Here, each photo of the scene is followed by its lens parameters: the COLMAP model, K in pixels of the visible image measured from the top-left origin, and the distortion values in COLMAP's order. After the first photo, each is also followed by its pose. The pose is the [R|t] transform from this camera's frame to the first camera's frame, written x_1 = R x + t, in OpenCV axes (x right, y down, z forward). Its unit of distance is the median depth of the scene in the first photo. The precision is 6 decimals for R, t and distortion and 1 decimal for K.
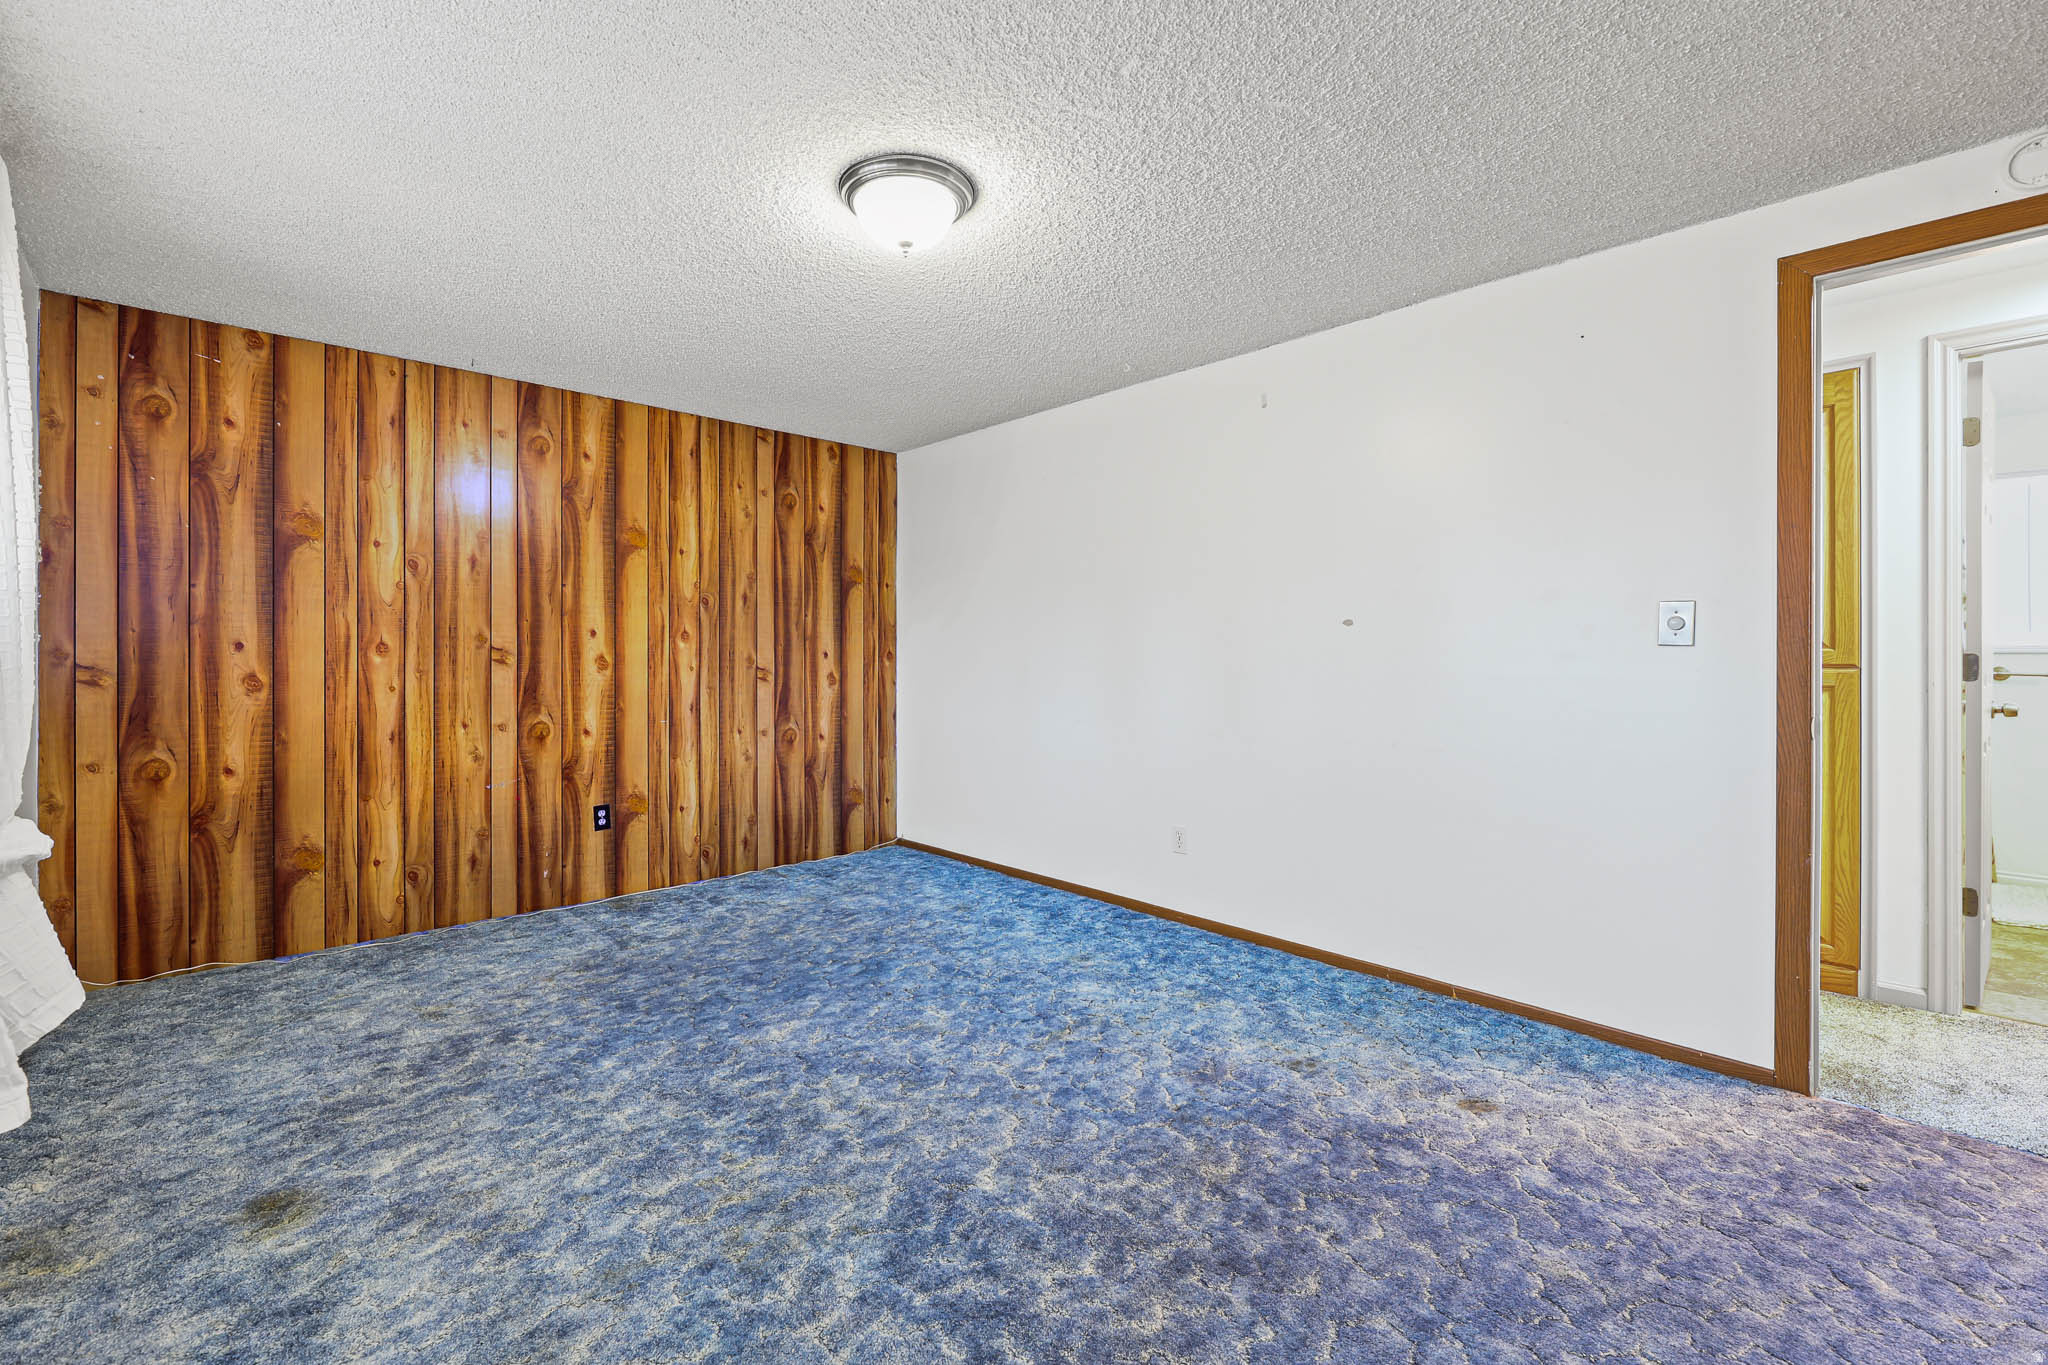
lens RADIAL K [[856.0, 0, 1039.1], [0, 856.0, 654.4], [0, 0, 1]] dist [0.000628, -0.000347]
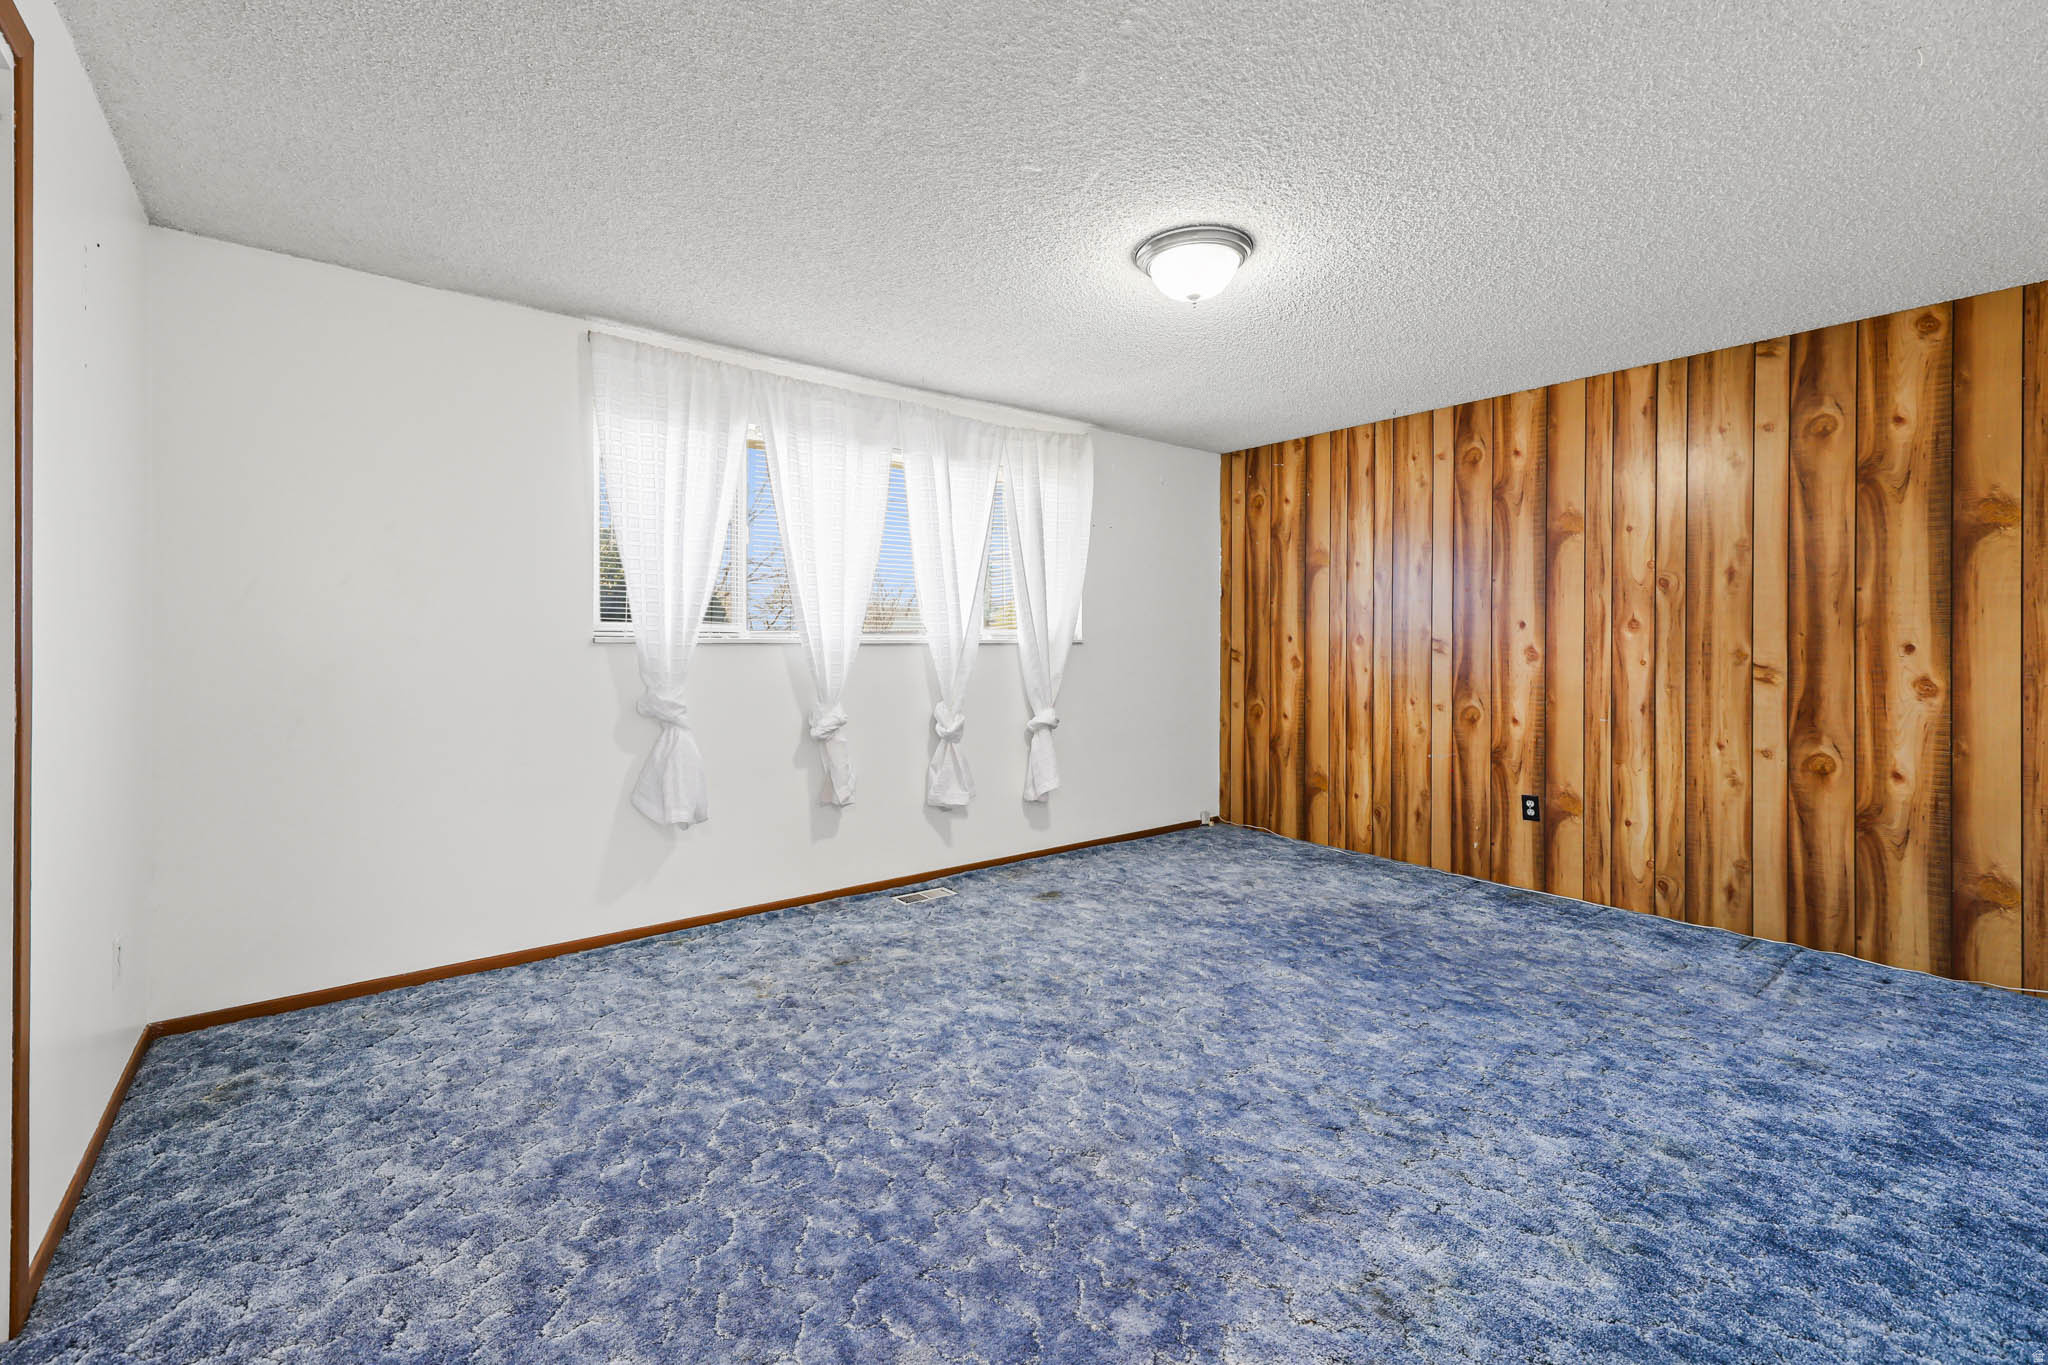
lens RADIAL K [[856.0, 0, 1039.1], [0, 856.0, 654.4], [0, 0, 1]] dist [0.000628, -0.000347]
pose [[-0.078883, 0.007081, -0.996859, 0.508658], [-0.012905, 0.999884, 0.008124, 0.009205], [0.996800, 0.013505, -0.078782, 0.477572]]
